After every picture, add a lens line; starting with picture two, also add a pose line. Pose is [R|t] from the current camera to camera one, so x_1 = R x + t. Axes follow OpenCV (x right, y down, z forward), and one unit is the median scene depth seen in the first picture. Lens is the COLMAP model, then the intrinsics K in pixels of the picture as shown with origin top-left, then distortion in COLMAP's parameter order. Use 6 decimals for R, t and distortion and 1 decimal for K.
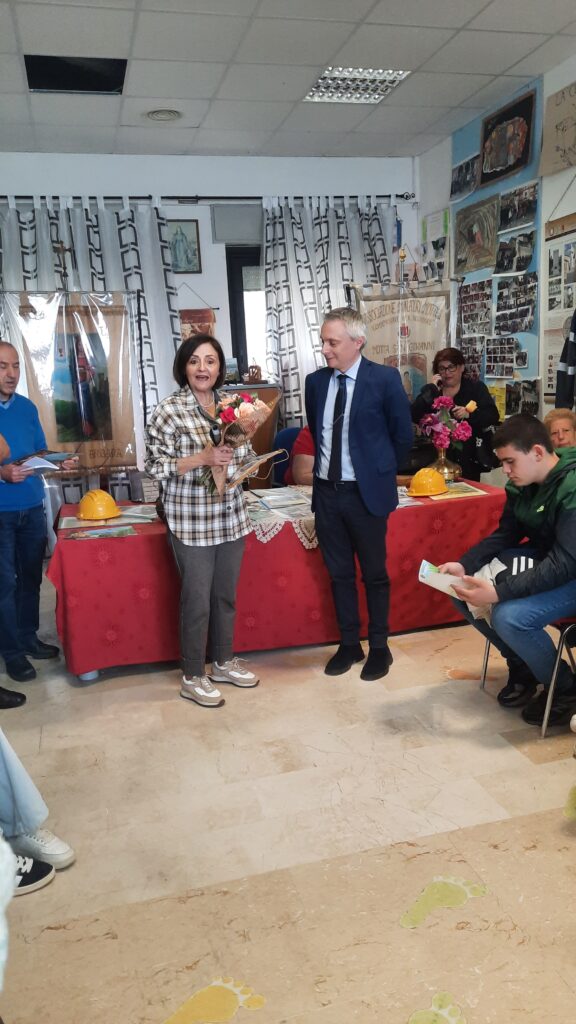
lens RADIAL K [[773.1, 0, 305.1], [0, 773.1, 516.6], [0, 0, 1]] dist [0.068780, -0.052301]
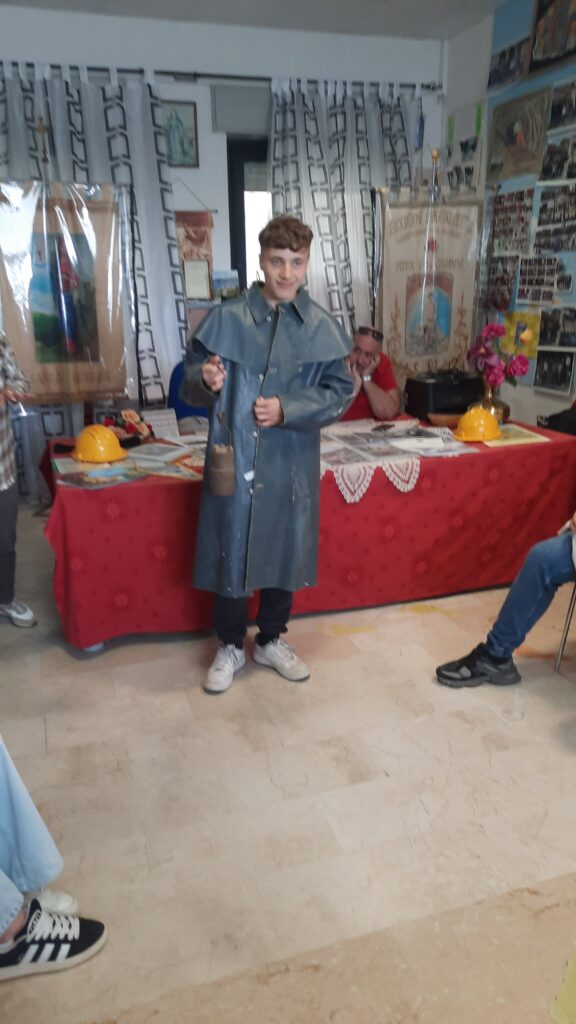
lens RADIAL K [[748.6, 0, 288.0], [0, 748.6, 512.0], [0, 0, 1]] dist [0.062341, -0.054110]
pose [[0.998273, 0.018809, 0.055659, -0.079723], [-0.024361, 0.994607, 0.100811, -0.020929], [-0.053463, -0.101993, 0.993347, 0.130220]]
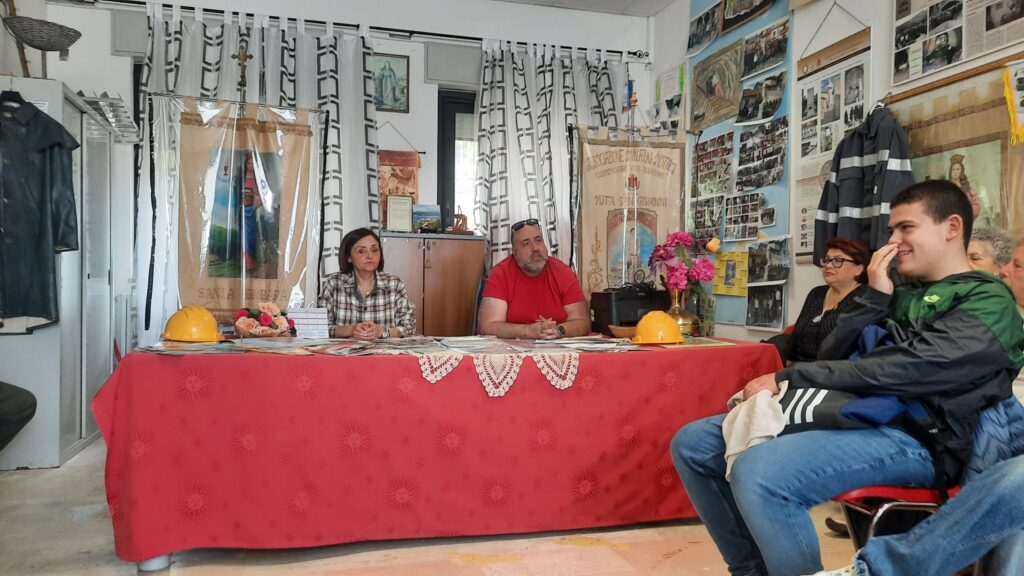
lens RADIAL K [[735.2, 0, 541.9], [0, 735.2, 308.2], [0, 0, 1]] dist [0.069347, -0.091470]
pose [[0.998165, 0.060009, 0.008160, 0.028609], [-0.057402, 0.980422, -0.188357, 0.063842], [-0.019303, 0.187543, 0.982067, 0.222179]]
